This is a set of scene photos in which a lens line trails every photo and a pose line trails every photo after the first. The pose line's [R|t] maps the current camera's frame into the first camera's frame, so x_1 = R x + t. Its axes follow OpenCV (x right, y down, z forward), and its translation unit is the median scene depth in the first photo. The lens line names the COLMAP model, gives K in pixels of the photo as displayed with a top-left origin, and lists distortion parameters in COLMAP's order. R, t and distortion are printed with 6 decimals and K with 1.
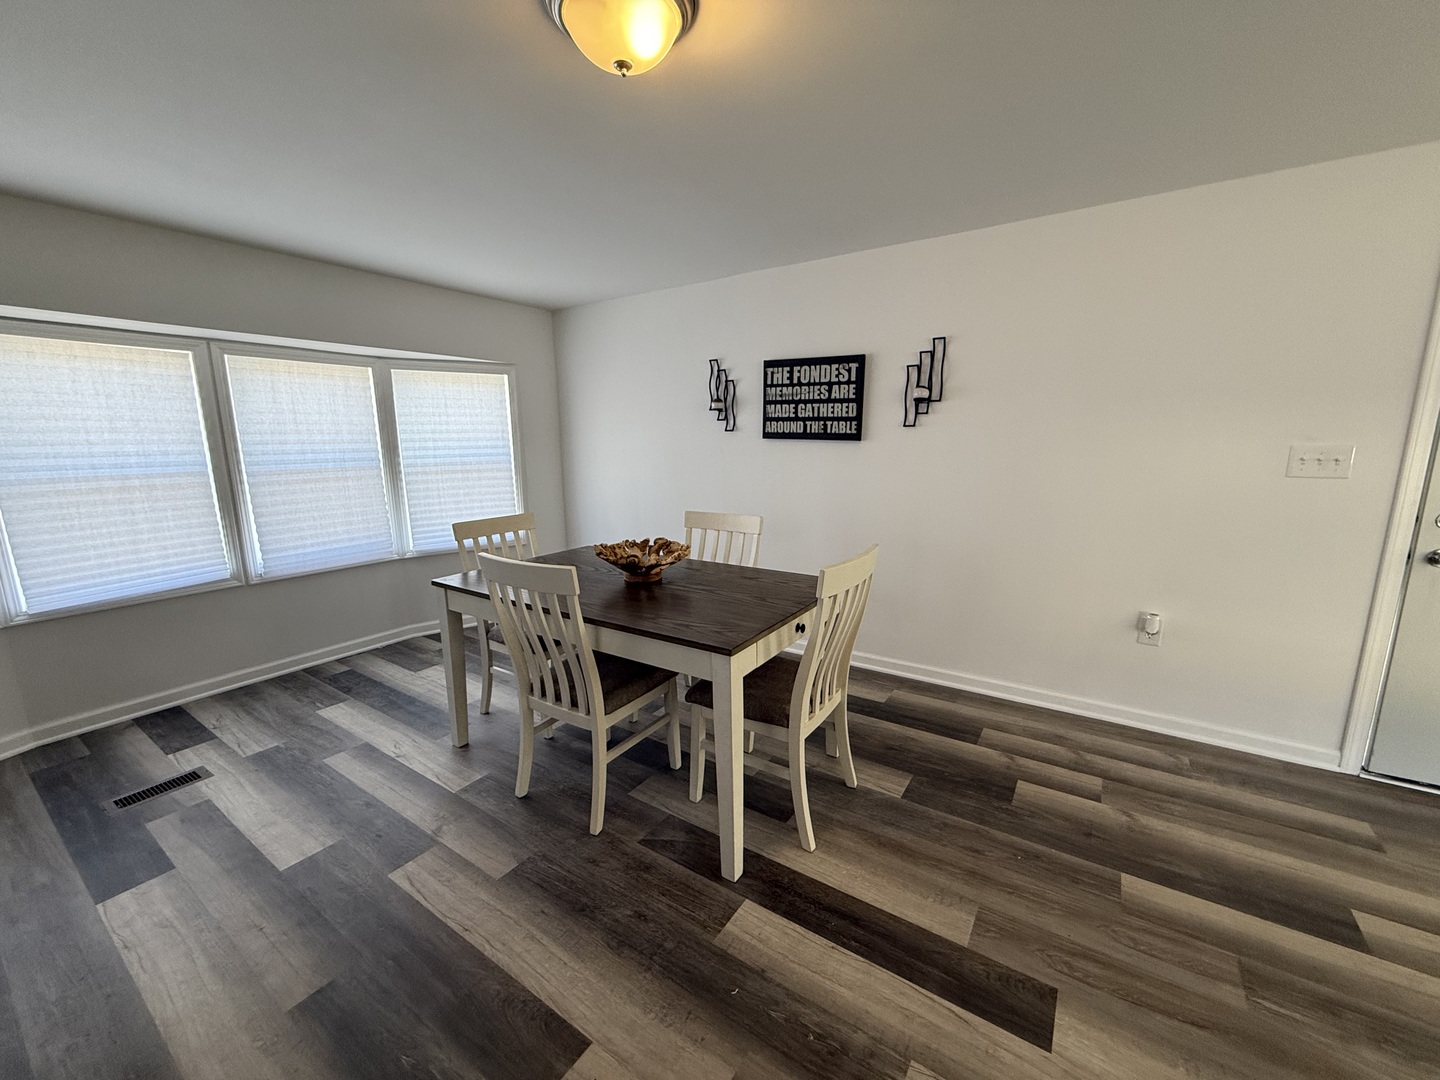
lens RADIAL K [[576.6, 0, 720.0], [0, 576.6, 531.4], [0, 0, 1]] dist [-0.004818, 0.001962]
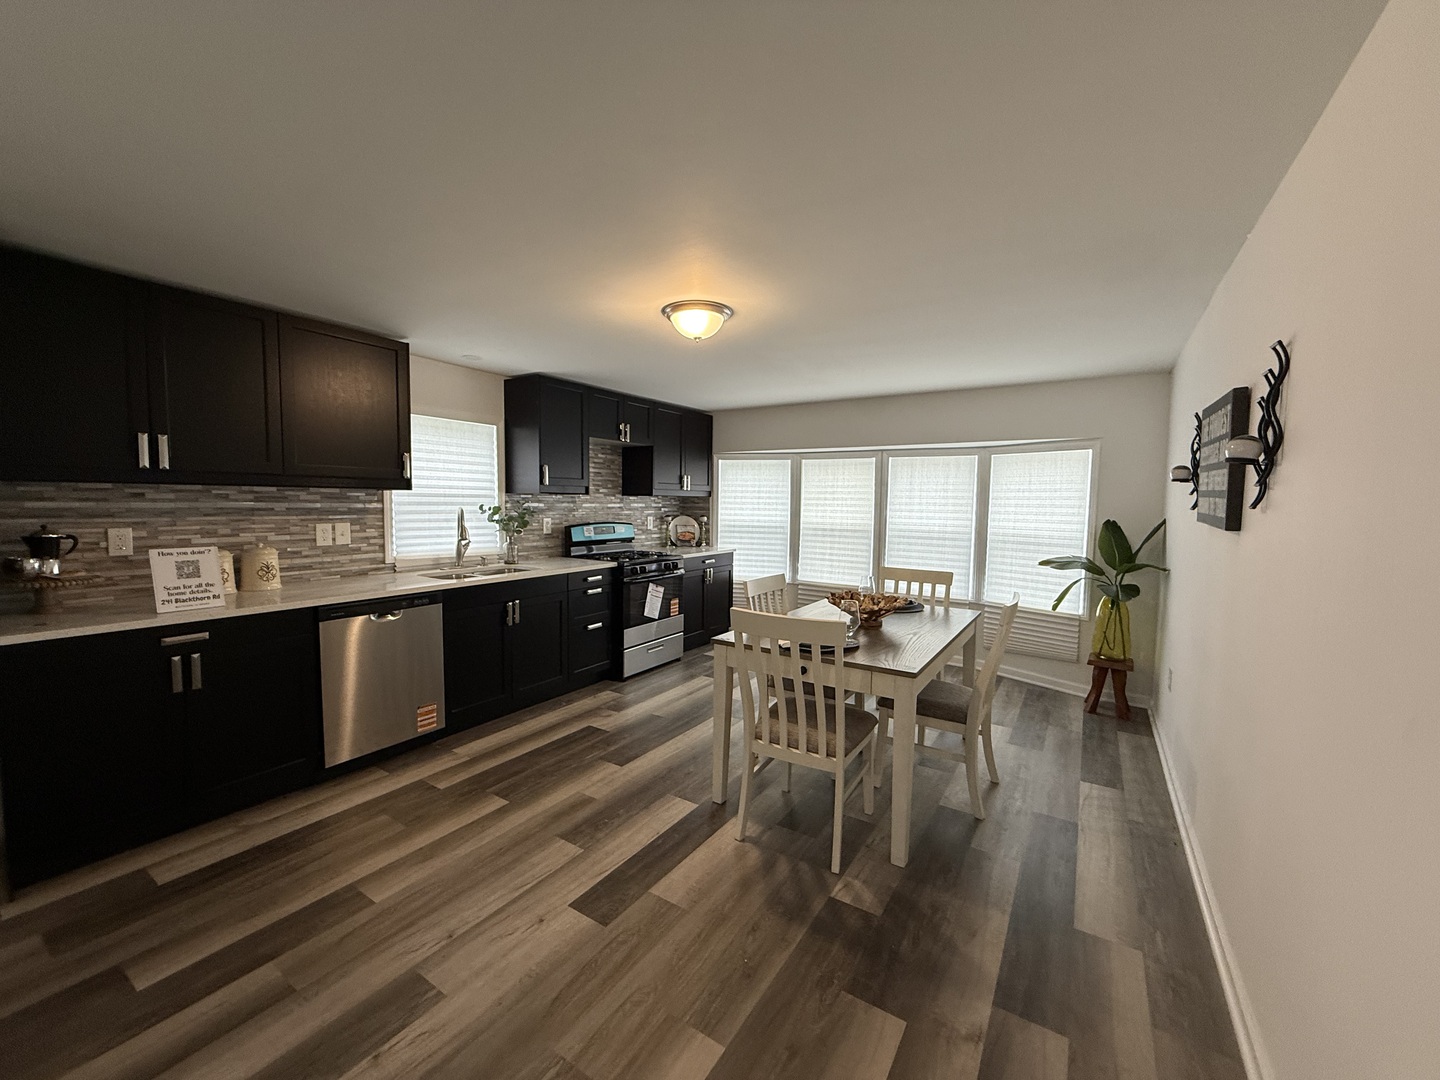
lens RADIAL K [[576.6, 0, 716.6], [0, 576.6, 546.3], [0, 0, 1]] dist [-0.004818, 0.001962]
pose [[0.014242, 0.085604, -0.996227, 0.997510], [-0.189335, 0.978535, 0.081377, -0.111552], [0.981809, 0.187462, 0.030144, 0.573306]]
